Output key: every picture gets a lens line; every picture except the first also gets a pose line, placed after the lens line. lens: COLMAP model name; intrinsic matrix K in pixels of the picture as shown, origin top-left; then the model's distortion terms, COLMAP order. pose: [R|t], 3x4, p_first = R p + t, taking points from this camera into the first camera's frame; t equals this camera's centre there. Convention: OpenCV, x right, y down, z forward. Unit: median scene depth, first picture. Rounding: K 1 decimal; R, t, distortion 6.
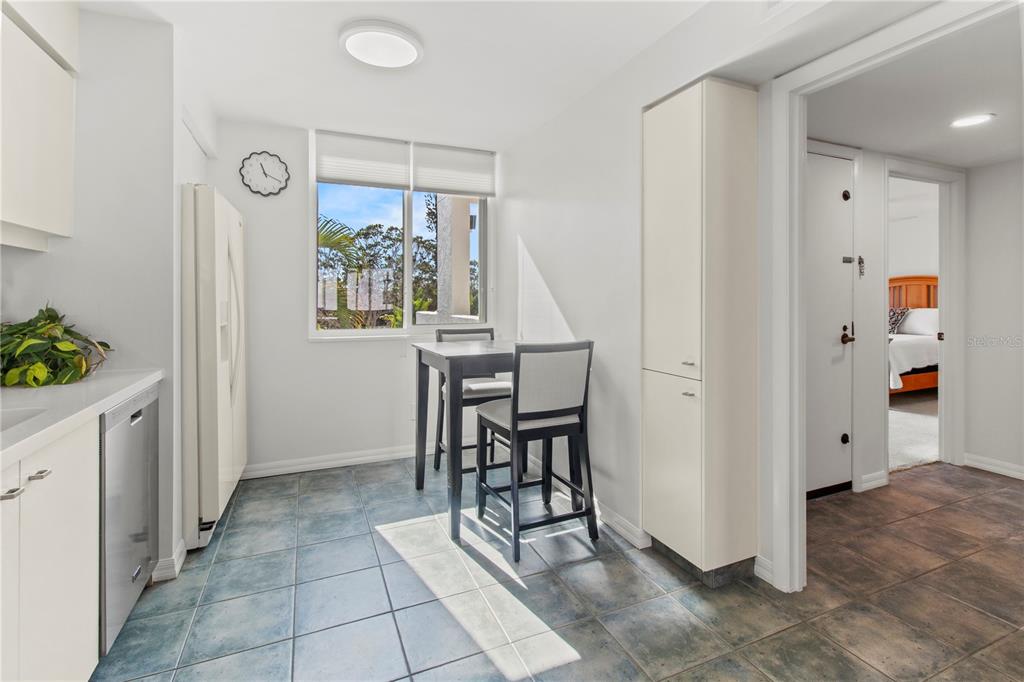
lens RADIAL K [[488.3, 0, 524.3], [0, 488.3, 292.5], [0, 0, 1]] dist [0.001716, -0.000025]
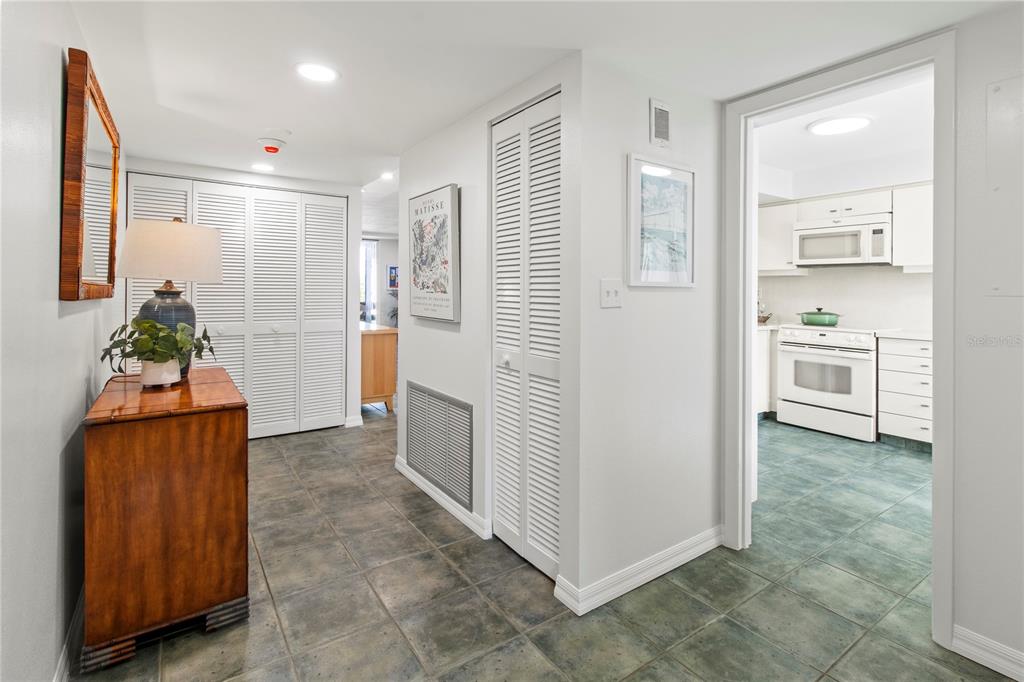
lens RADIAL K [[488.3, 0, 509.8], [0, 488.3, 293.2], [0, 0, 1]] dist [0.001716, -0.000025]
pose [[-0.984782, -0.006290, -0.173680, 1.264505], [-0.005494, 0.999972, -0.005061, 0.010315], [0.173707, -0.004030, -0.984789, 1.492714]]
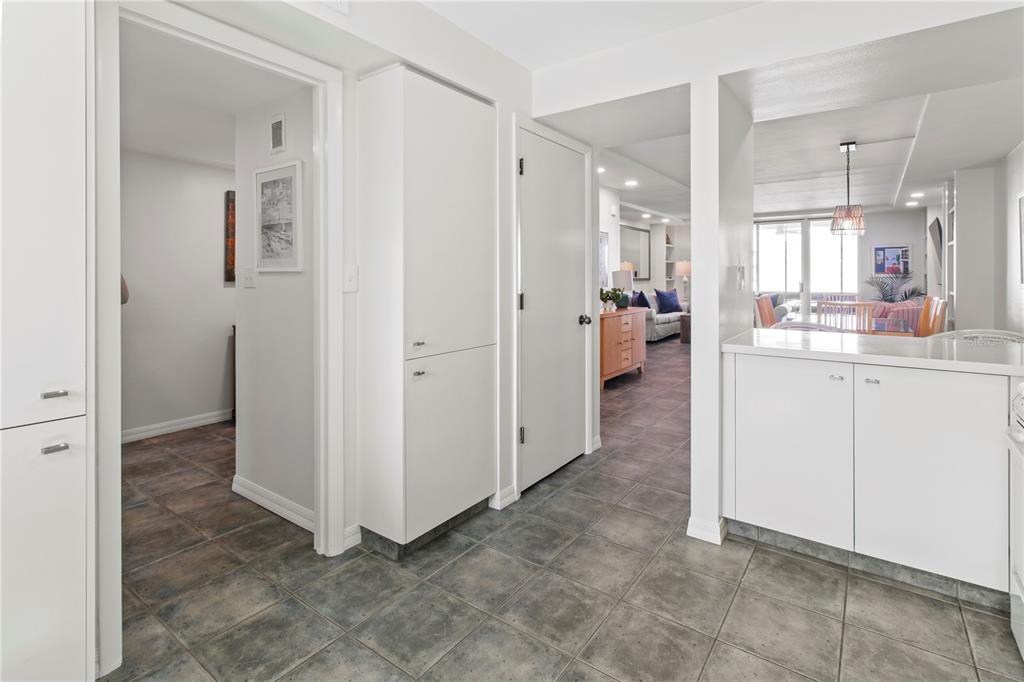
lens RADIAL K [[488.3, 0, 530.2], [0, 488.3, 280.9], [0, 0, 1]] dist [0.001716, -0.000025]
pose [[-0.507880, -0.006657, 0.861402, -0.376687], [-0.009744, 0.999951, 0.001982, 0.006004], [-0.861373, -0.007387, -0.507920, 0.719104]]
